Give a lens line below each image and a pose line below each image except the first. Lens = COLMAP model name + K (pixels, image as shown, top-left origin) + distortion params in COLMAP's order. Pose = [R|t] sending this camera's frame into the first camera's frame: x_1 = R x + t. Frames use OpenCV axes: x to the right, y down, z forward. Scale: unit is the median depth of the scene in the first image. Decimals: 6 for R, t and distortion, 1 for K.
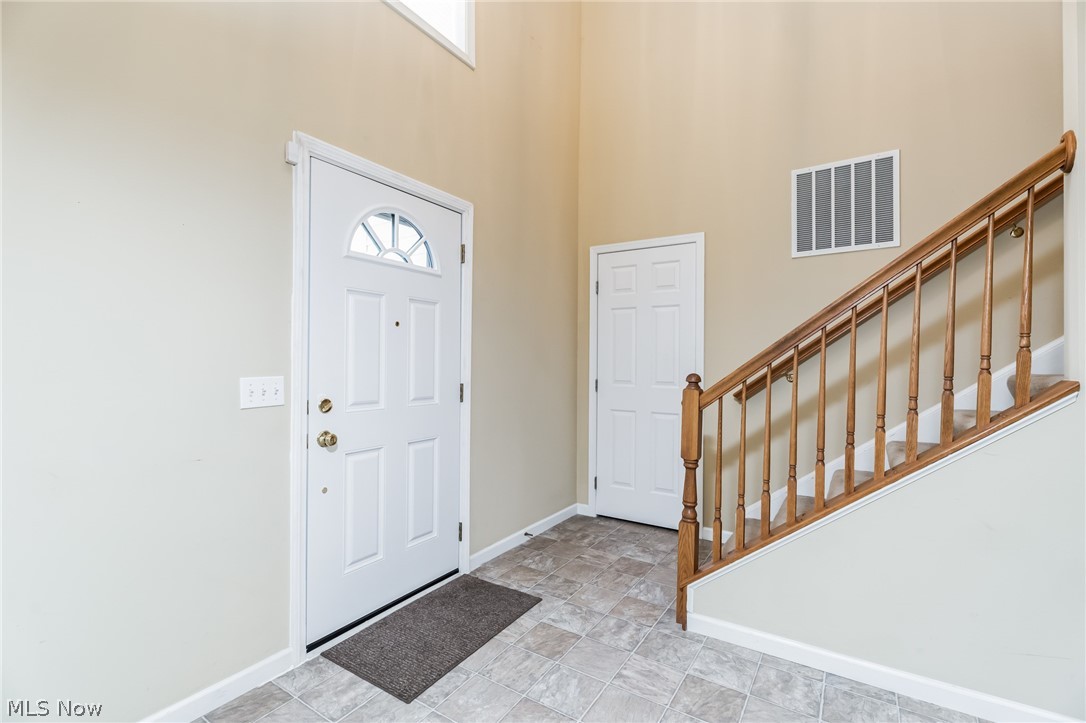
lens RADIAL K [[491.2, 0, 546.0], [0, 491.2, 364.3], [0, 0, 1]] dist [0.003553, -0.000772]
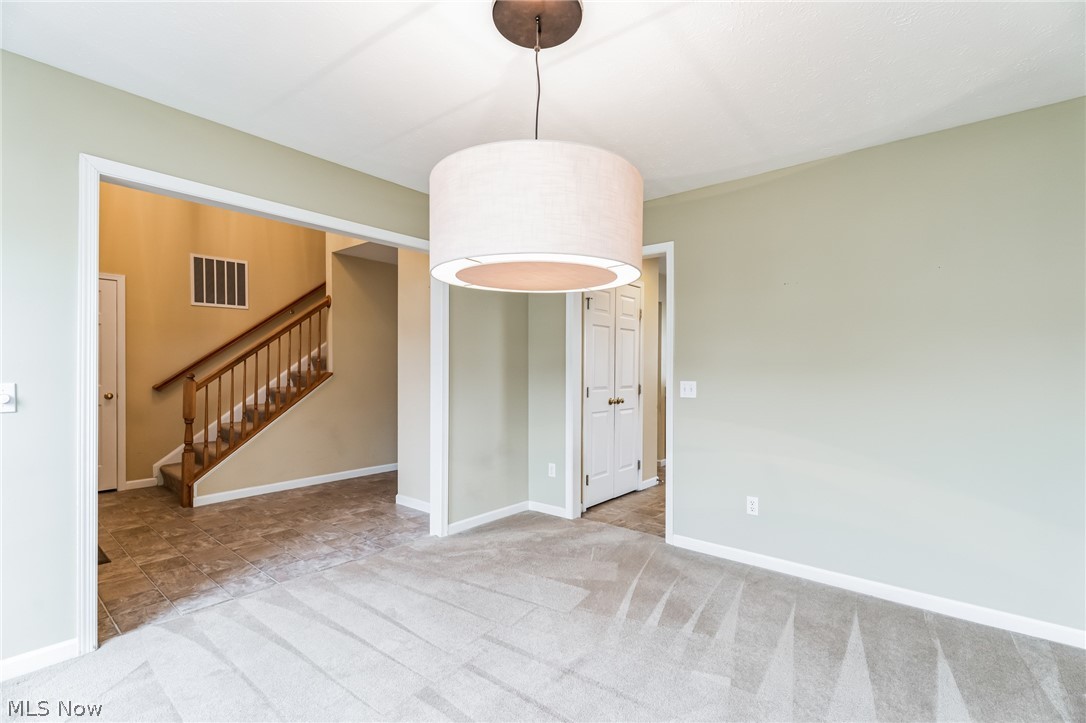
lens RADIAL K [[491.2, 0, 548.1], [0, 491.2, 369.6], [0, 0, 1]] dist [0.003553, -0.000772]
pose [[0.126807, -0.011345, 0.991863, -1.112635], [0.000554, 0.999935, 0.011366, -0.011552], [-0.991927, -0.000892, 0.126805, -0.475713]]
